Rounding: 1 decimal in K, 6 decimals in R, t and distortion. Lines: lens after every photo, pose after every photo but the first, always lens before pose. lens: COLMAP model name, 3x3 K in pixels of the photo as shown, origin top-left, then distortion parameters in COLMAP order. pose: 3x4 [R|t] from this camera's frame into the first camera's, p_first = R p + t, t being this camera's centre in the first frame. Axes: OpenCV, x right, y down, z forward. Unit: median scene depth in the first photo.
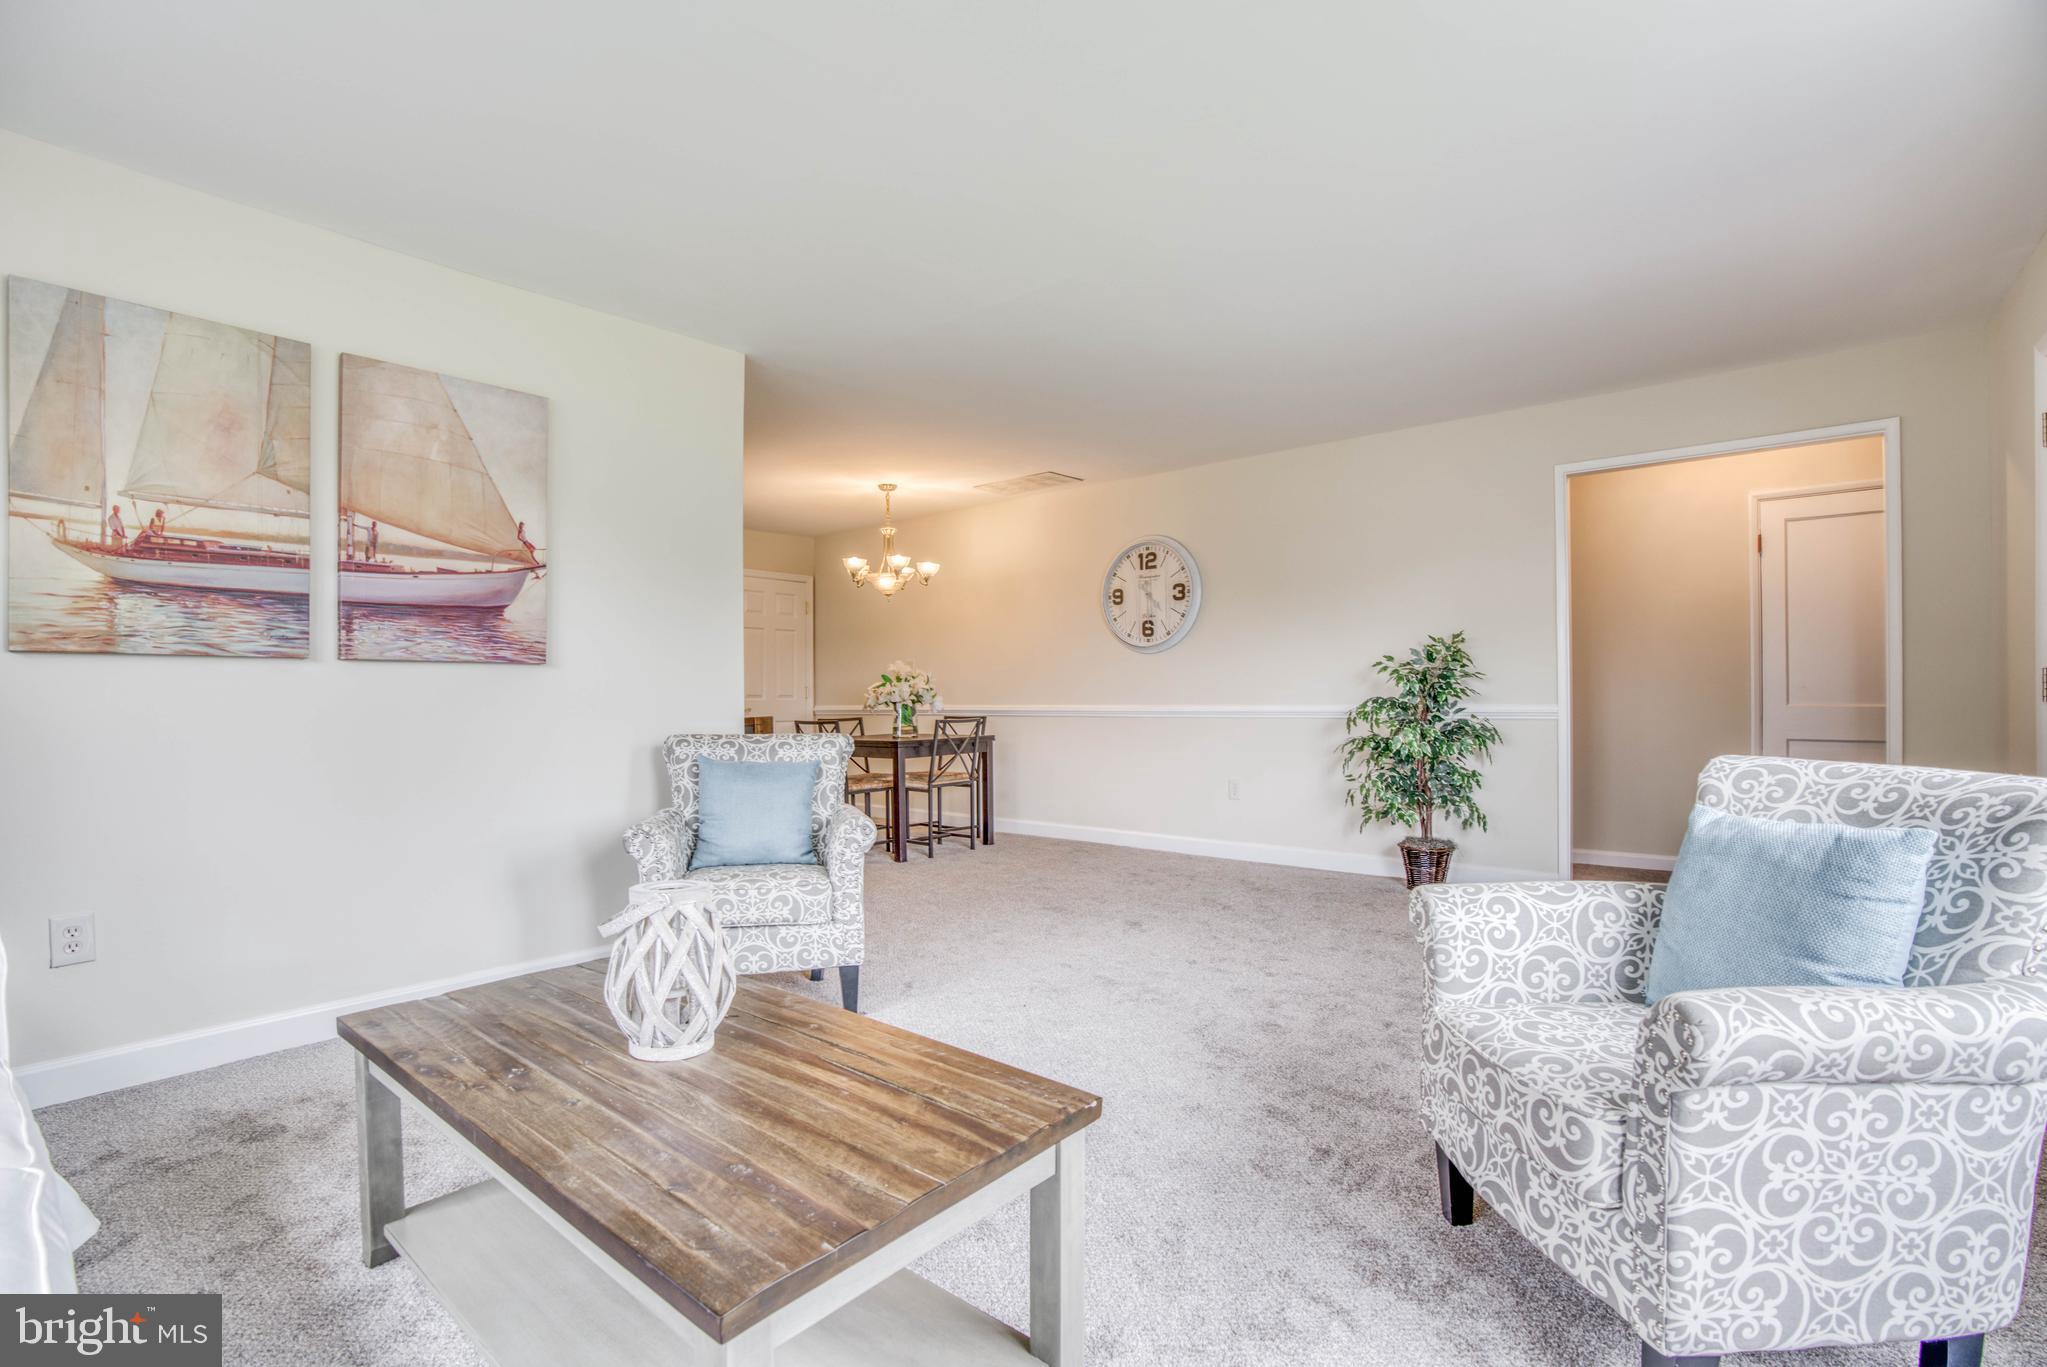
lens RADIAL K [[931.9, 0, 996.9], [0, 931.9, 696.9], [0, 0, 1]] dist [-0.070705, 0.029613]
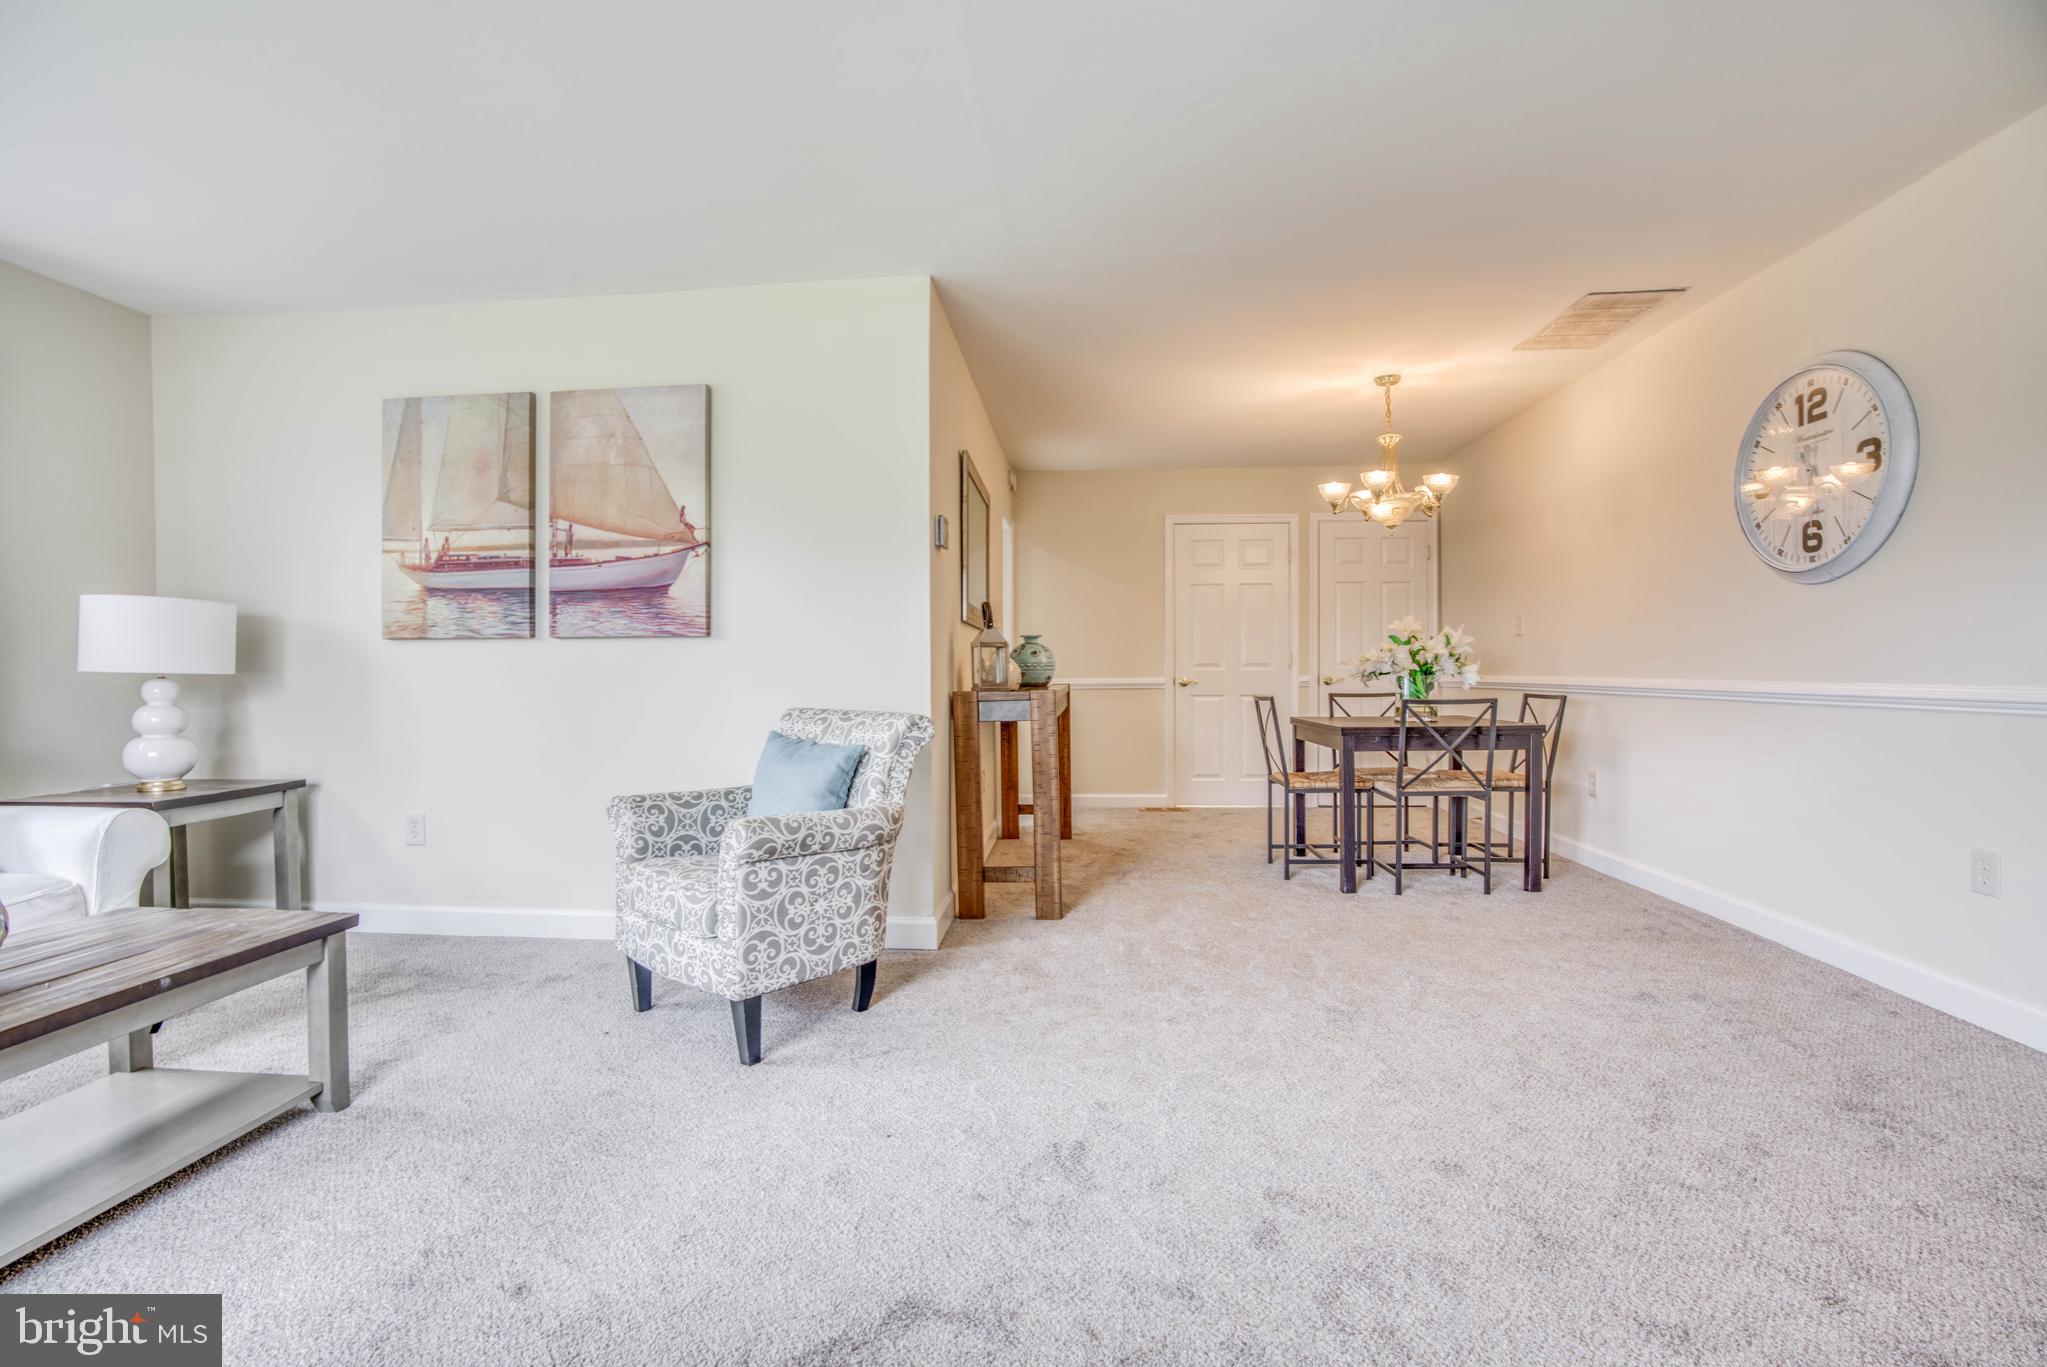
lens RADIAL K [[933.1, 0, 1010.4], [0, 933.1, 680.7], [0, 0, 1]] dist [-0.069587, 0.028573]
pose [[0.596776, 0.012852, -0.802305, 0.590058], [0.001504, 0.999852, 0.017136, -0.002974], [0.802406, -0.011433, 0.596668, 0.660005]]
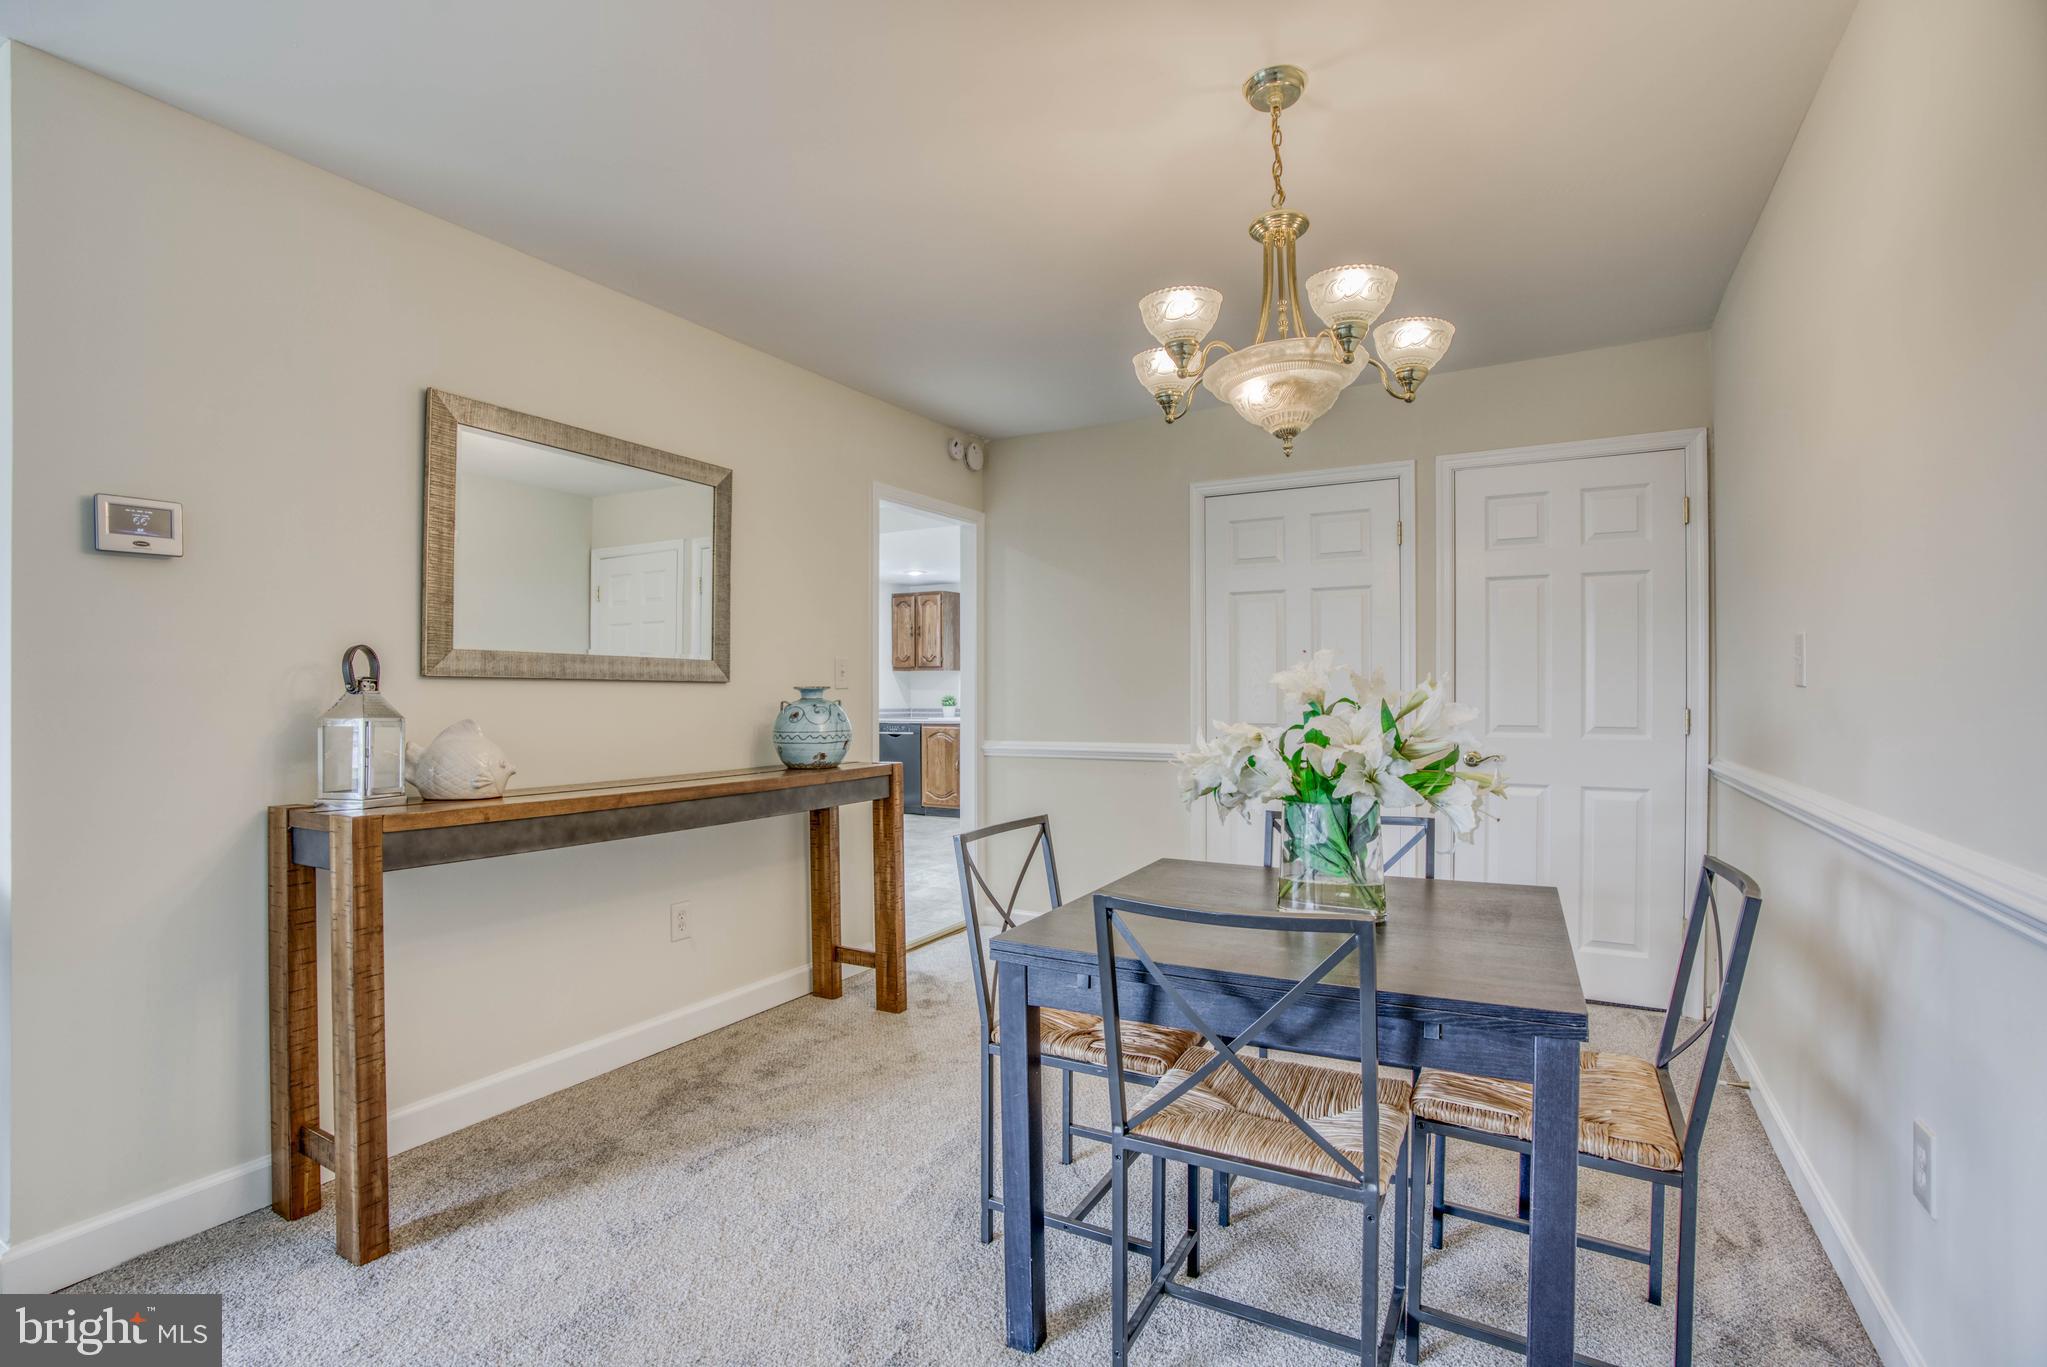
lens RADIAL K [[931.9, 0, 996.9], [0, 931.9, 696.9], [0, 0, 1]] dist [-0.070705, 0.029613]
pose [[0.198595, 0.009476, -0.980036, 0.322321], [0.000488, 0.999952, 0.009768, -0.055836], [0.980081, -0.002418, 0.198581, 1.727761]]
